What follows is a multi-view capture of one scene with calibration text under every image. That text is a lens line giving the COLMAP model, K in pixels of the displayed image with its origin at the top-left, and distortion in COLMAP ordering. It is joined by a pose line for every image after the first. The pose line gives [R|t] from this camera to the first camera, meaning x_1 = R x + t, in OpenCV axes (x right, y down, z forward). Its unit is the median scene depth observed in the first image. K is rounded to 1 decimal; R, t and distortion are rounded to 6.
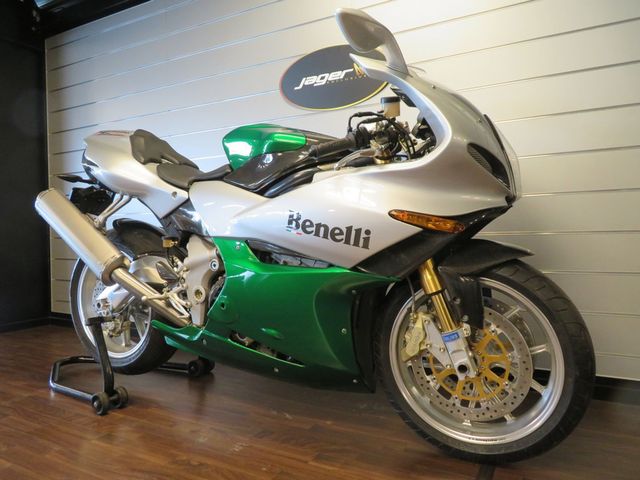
lens RADIAL K [[454.9, 0, 320.0], [0, 454.9, 240.0], [0, 0, 1]] dist [-0.003871, -0.002119]
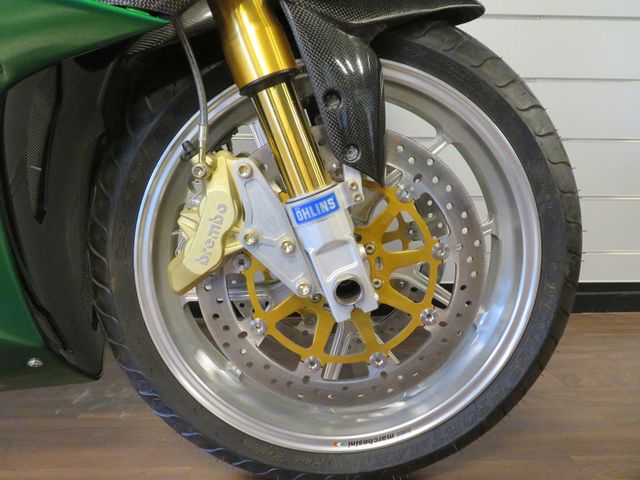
lens RADIAL K [[454.9, 0, 320.0], [0, 454.9, 240.0], [0, 0, 1]] dist [-0.003871, -0.002119]
pose [[0.857423, -0.057312, 0.511412, 0.098675], [-0.015333, 0.990493, 0.136708, 0.174870], [-0.514385, -0.125057, 0.848392, 0.639044]]
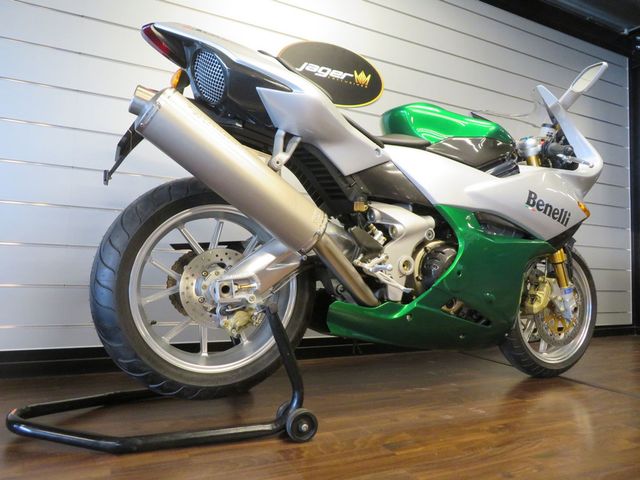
lens RADIAL K [[452.2, 0, 320.4], [0, 452.2, 241.8], [0, 0, 1]] dist [-0.001579, -0.000389]
pose [[0.576910, 0.078658, 0.813012, -1.329418], [-0.020580, 0.996436, -0.081800, 0.178732], [-0.816548, 0.030459, 0.576473, 0.737638]]
